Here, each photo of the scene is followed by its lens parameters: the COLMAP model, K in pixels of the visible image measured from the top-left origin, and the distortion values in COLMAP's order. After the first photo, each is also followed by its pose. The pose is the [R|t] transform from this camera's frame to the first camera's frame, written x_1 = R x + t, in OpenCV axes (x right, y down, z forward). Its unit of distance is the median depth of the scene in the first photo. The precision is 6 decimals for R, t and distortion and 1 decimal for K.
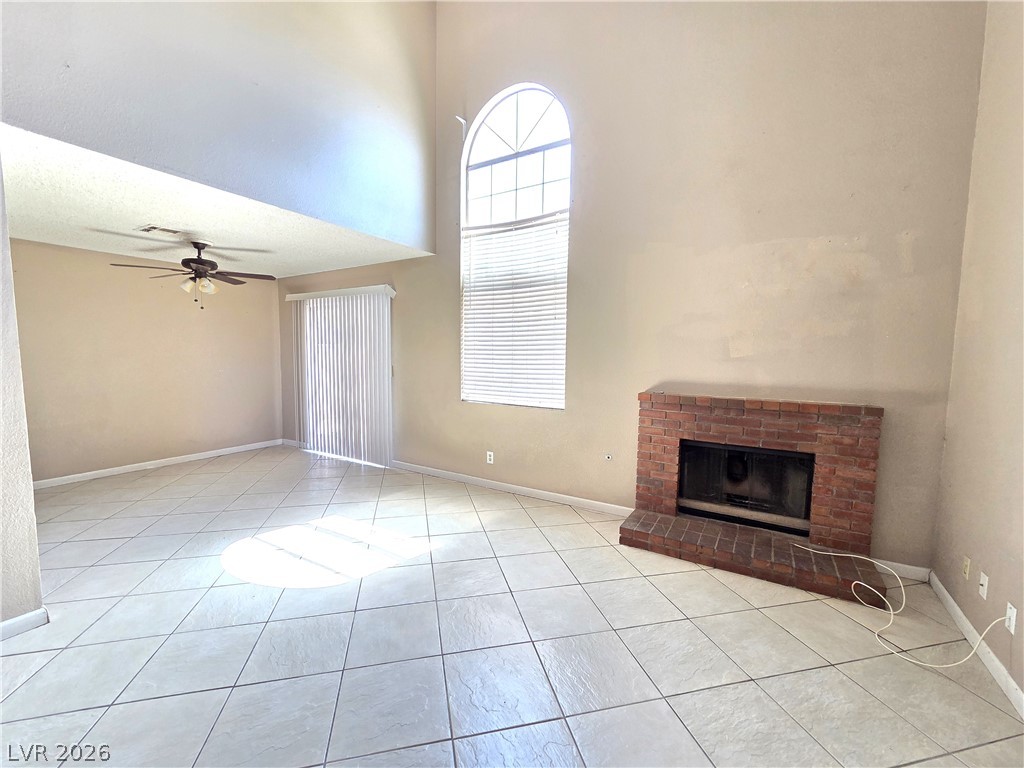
lens RADIAL K [[420.8, 0, 513.4], [0, 420.8, 387.9], [0, 0, 1]] dist [0.002923, -0.000297]
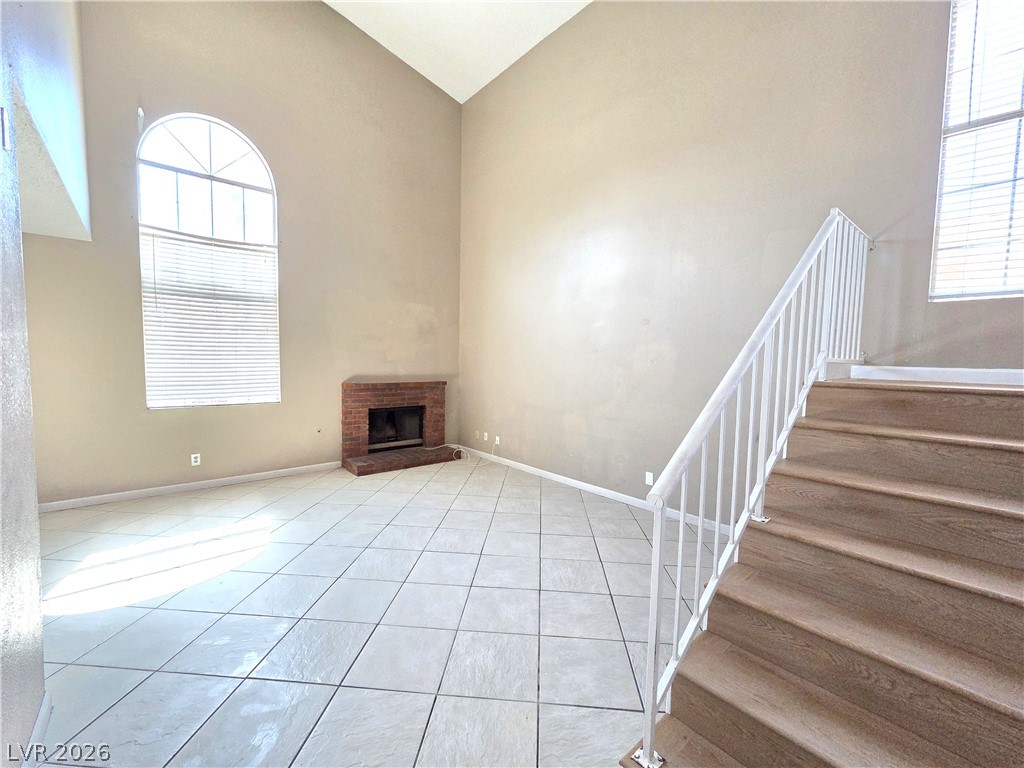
lens RADIAL K [[420.8, 0, 510.8], [0, 420.8, 386.5], [0, 0, 1]] dist [0.002923, -0.000297]
pose [[0.302691, -0.071393, 0.950411, -0.909728], [0.063498, 0.996486, 0.054631, -0.022165], [-0.950971, 0.043813, 0.306161, -0.058856]]
